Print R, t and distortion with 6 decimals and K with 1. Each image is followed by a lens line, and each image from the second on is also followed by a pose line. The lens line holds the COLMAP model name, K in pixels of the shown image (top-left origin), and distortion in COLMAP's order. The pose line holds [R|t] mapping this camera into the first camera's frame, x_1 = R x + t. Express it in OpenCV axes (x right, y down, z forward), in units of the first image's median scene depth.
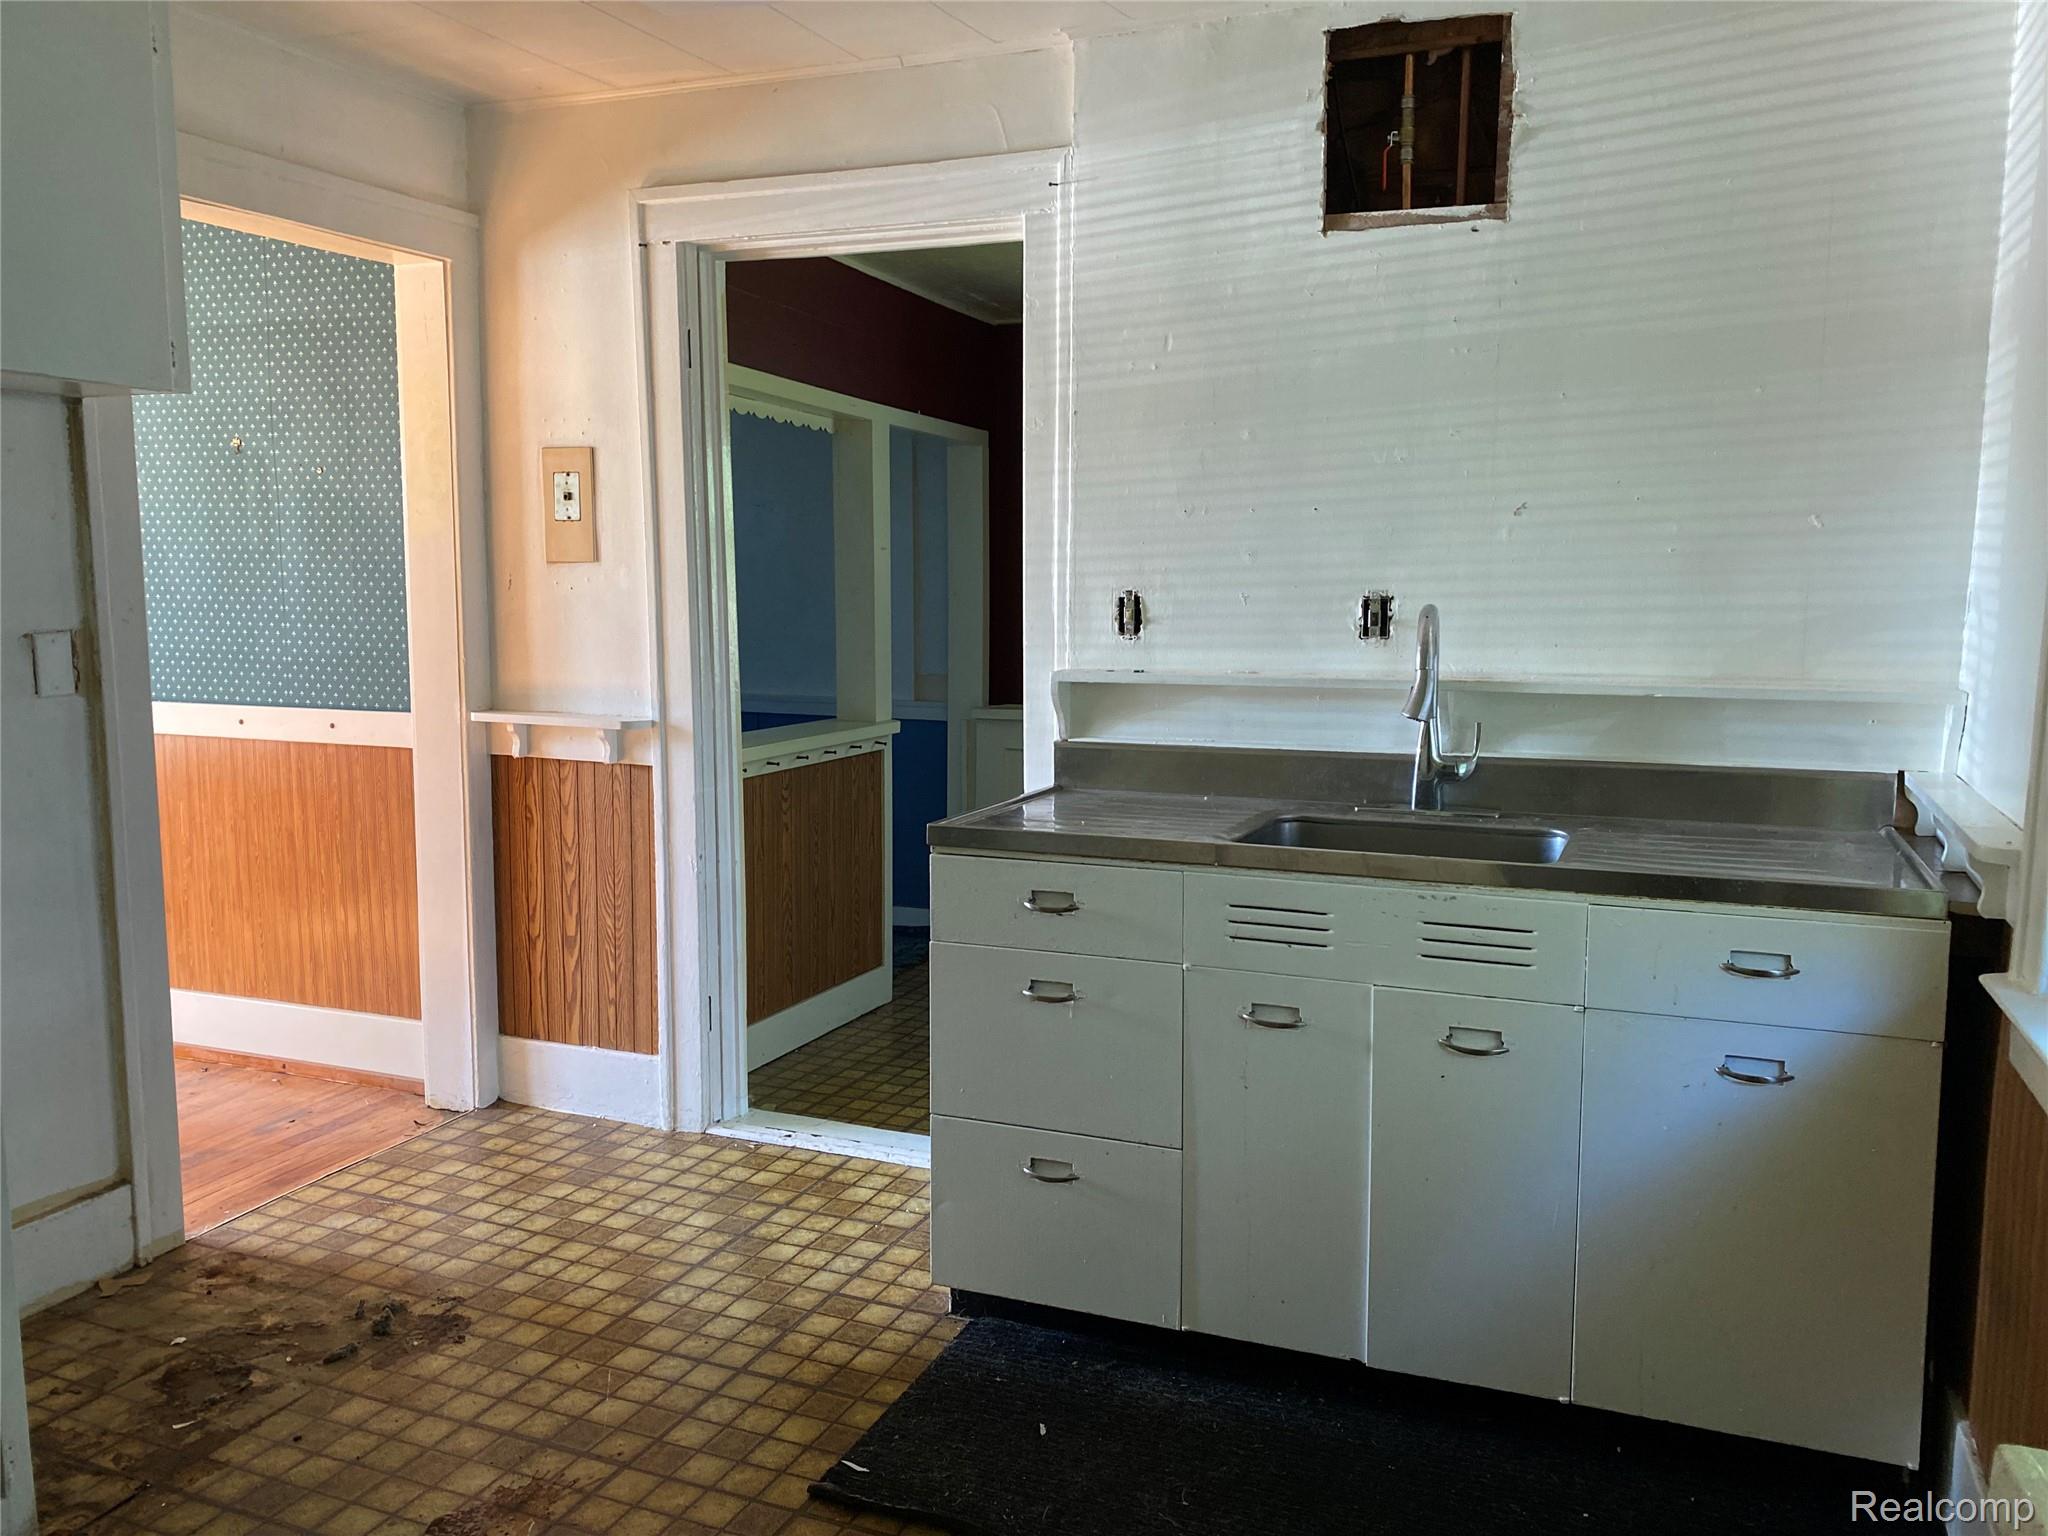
lens RADIAL K [[1579.1, 0, 1024.0], [0, 1579.1, 768.0], [0, 0, 1]] dist [0.013252, -0.002148]
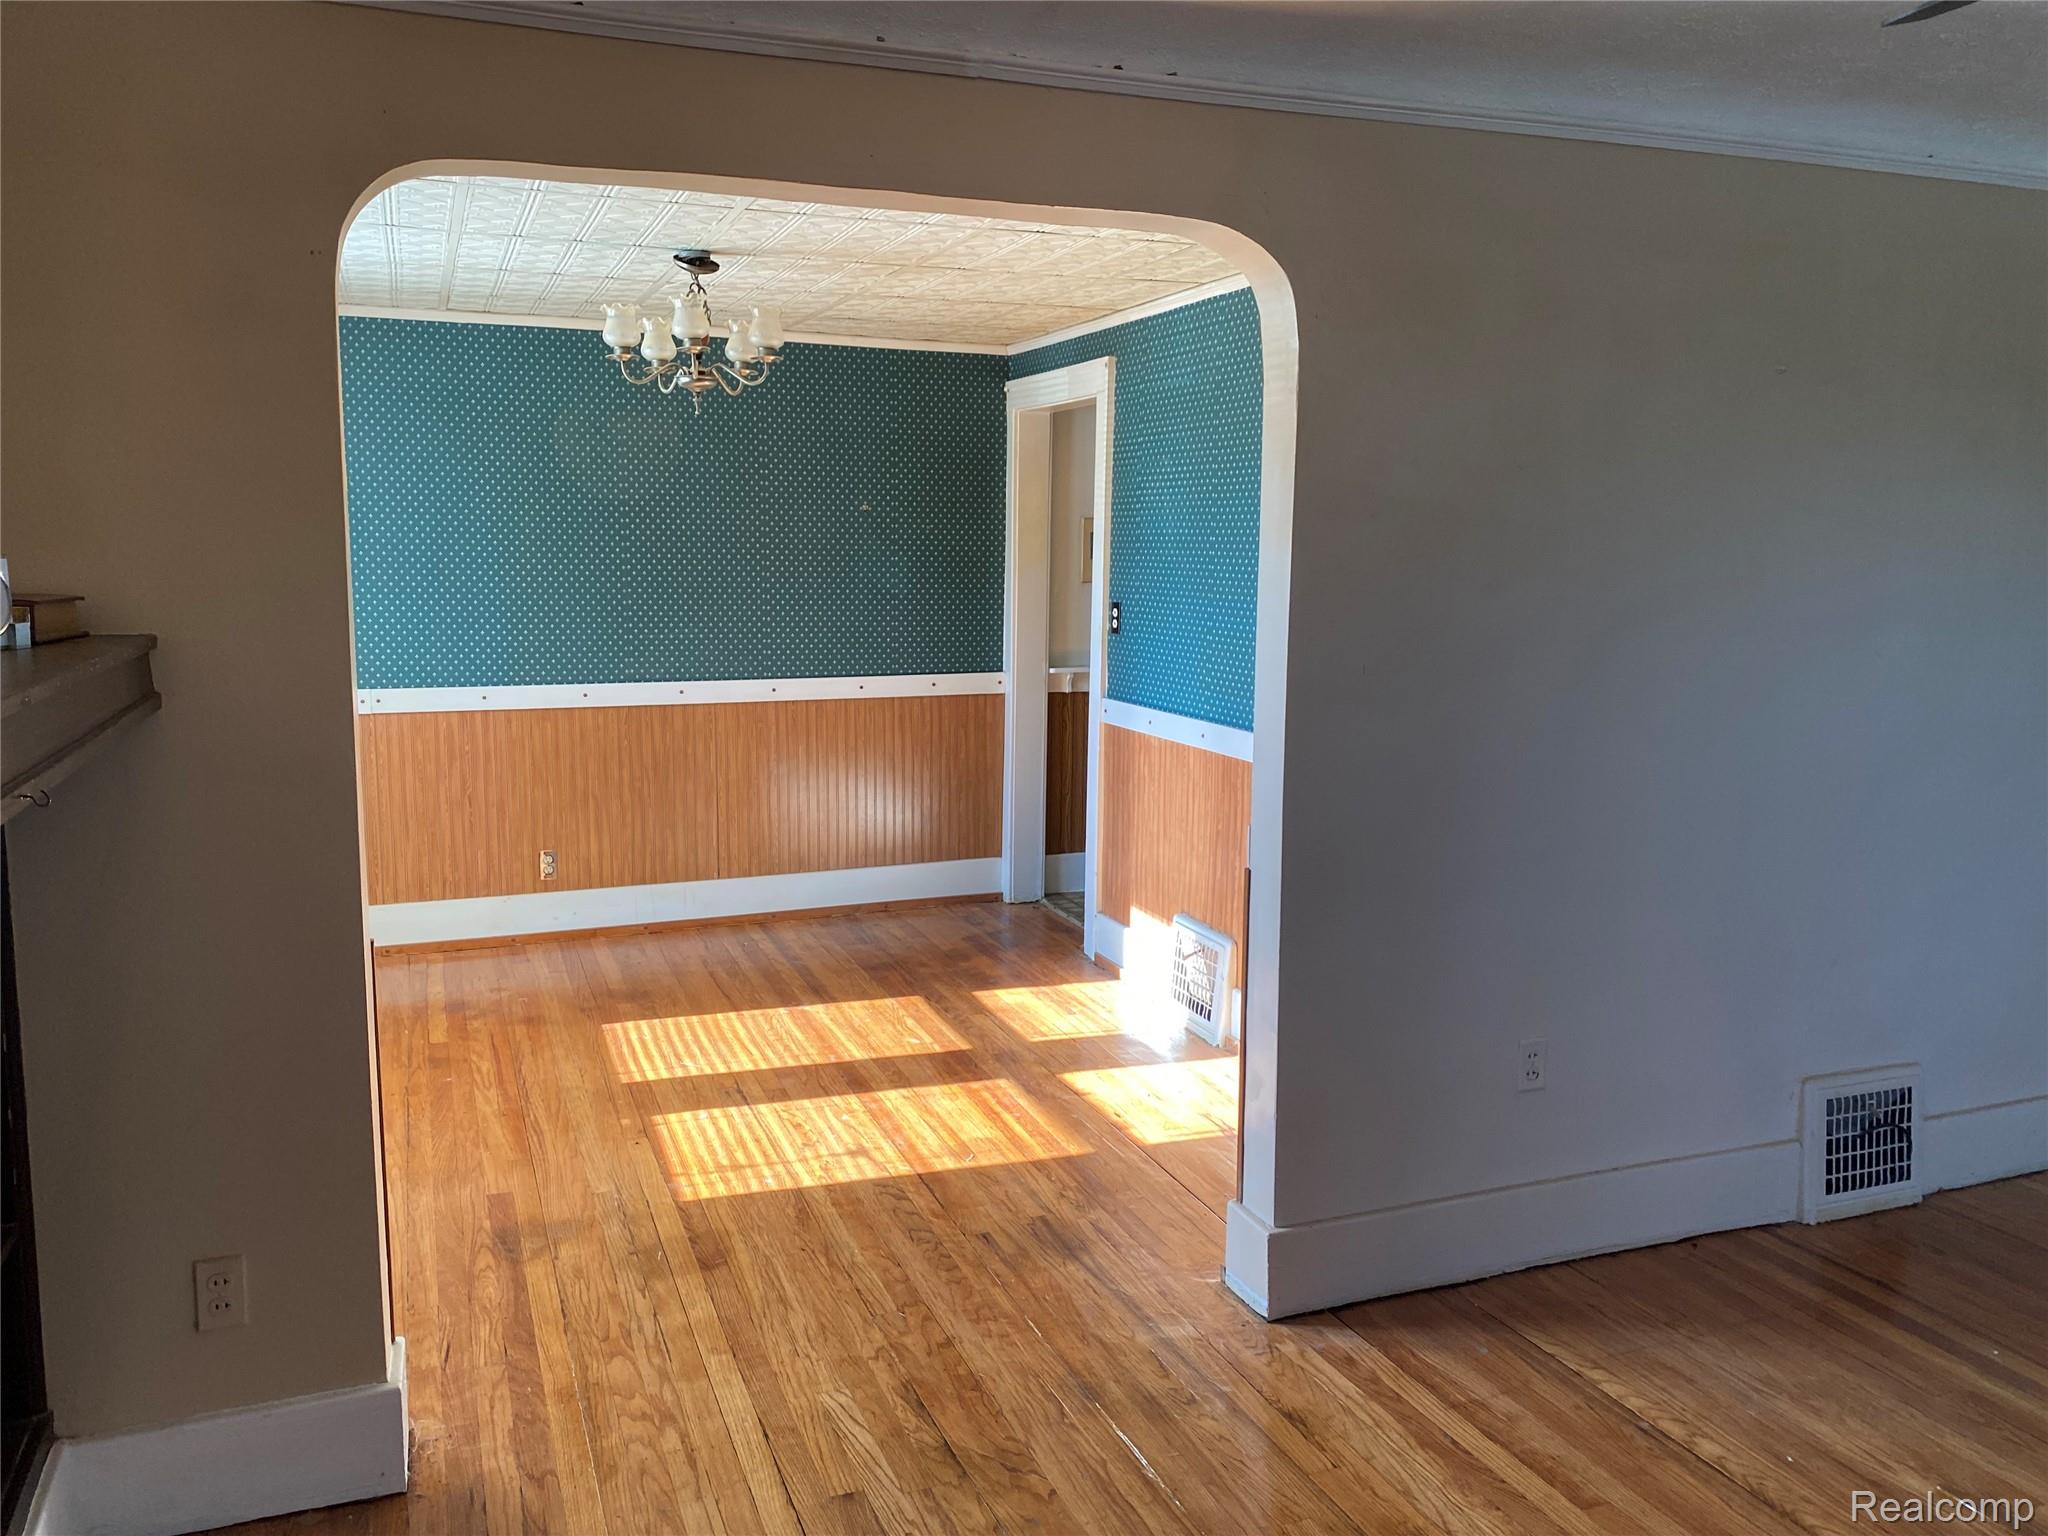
lens RADIAL K [[1579.1, 0, 1024.0], [0, 1579.1, 768.0], [0, 0, 1]] dist [0.013252, -0.002148]
pose [[0.729787, -0.097302, 0.676715, -1.646953], [0.084425, 0.995070, 0.052031, -0.020299], [-0.678442, 0.019160, 0.734404, -0.271614]]
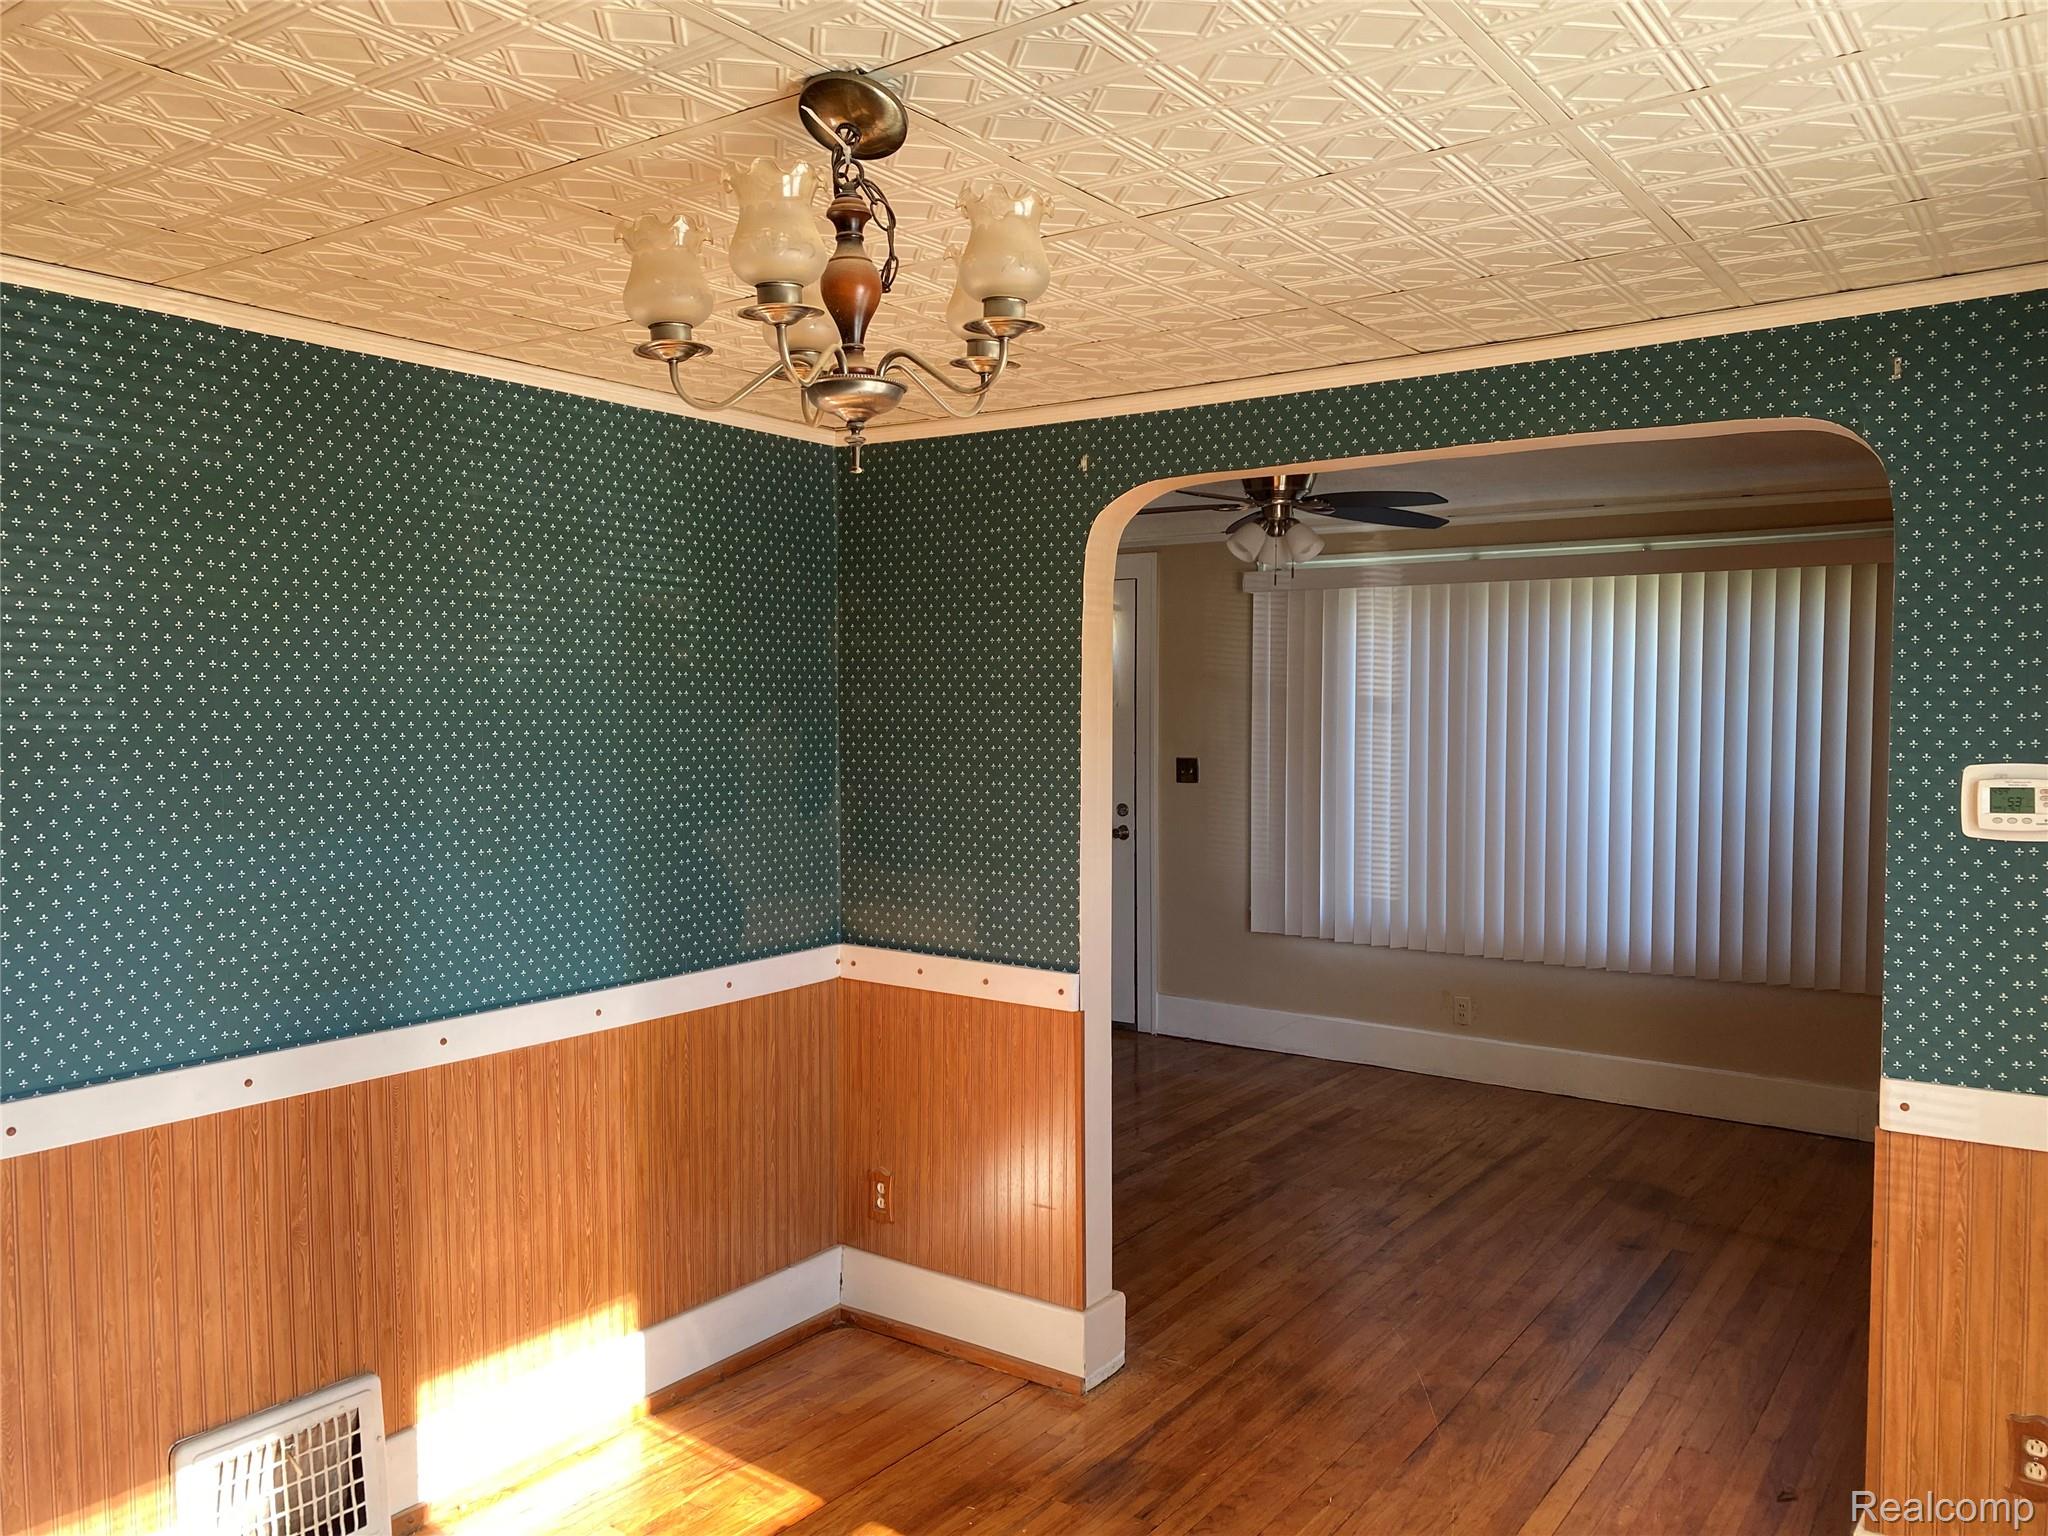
lens RADIAL K [[1597.7, 0, 1024.0], [0, 1597.7, 768.0], [0, 0, 1]] dist [0.082356, -0.080801]
pose [[-0.975305, -0.010433, 0.220615, -1.143192], [0.027579, 0.985312, 0.168521, -0.244798], [-0.219133, 0.170443, -0.960692, 1.313654]]
